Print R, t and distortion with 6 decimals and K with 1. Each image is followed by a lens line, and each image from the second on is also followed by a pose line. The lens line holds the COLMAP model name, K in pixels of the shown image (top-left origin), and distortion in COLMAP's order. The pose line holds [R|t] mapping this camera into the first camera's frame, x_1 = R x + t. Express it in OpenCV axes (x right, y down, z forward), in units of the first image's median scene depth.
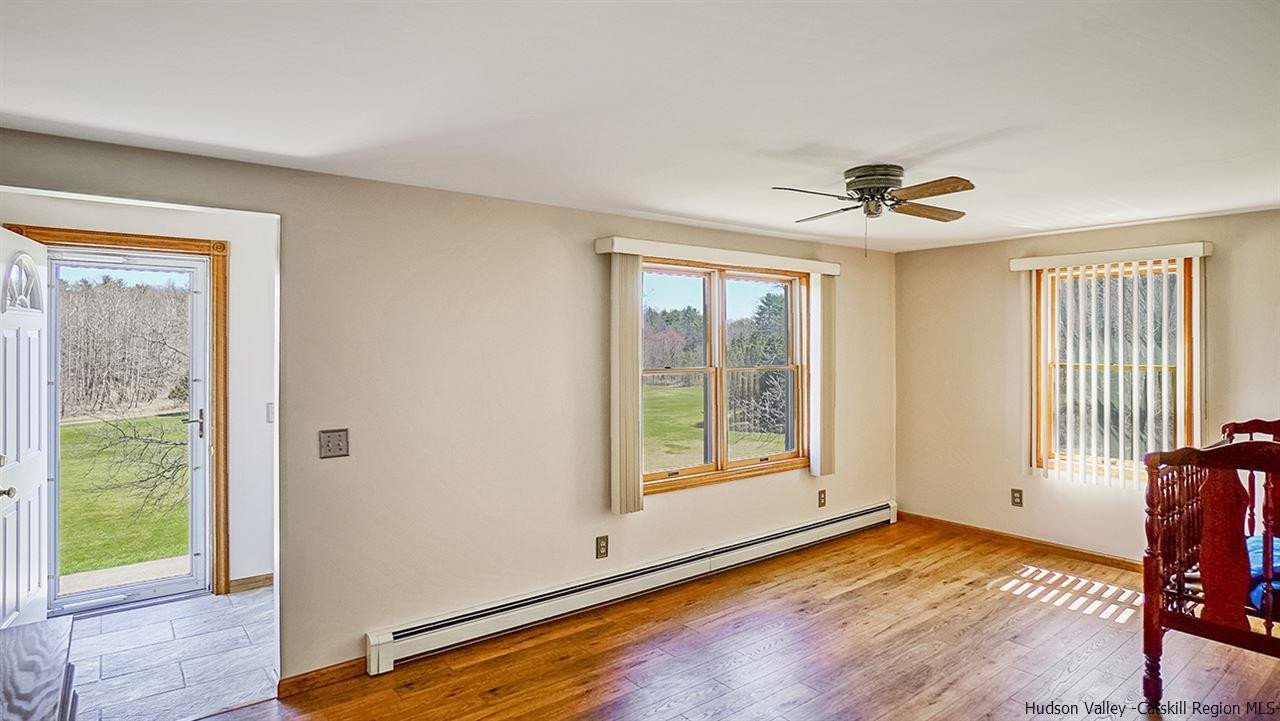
lens RADIAL K [[684.3, 0, 633.5], [0, 684.3, 348.6], [0, 0, 1]] dist [-0.002734, 0.005626]
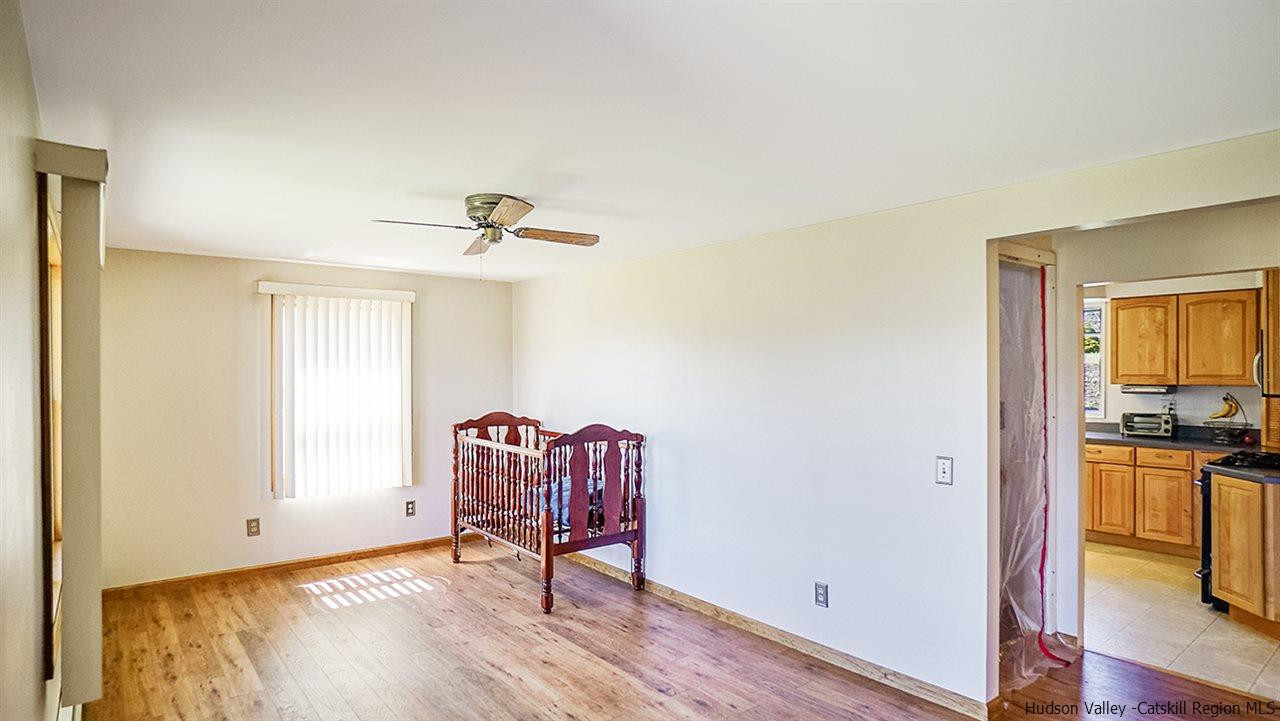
lens RADIAL K [[684.3, 0, 630.3], [0, 684.3, 373.1], [0, 0, 1]] dist [-0.002734, 0.005626]
pose [[0.002469, 0.003454, 0.999991, -0.450865], [0.005025, 0.999981, -0.003467, 0.007112], [-0.999984, 0.005034, 0.002451, 0.516437]]
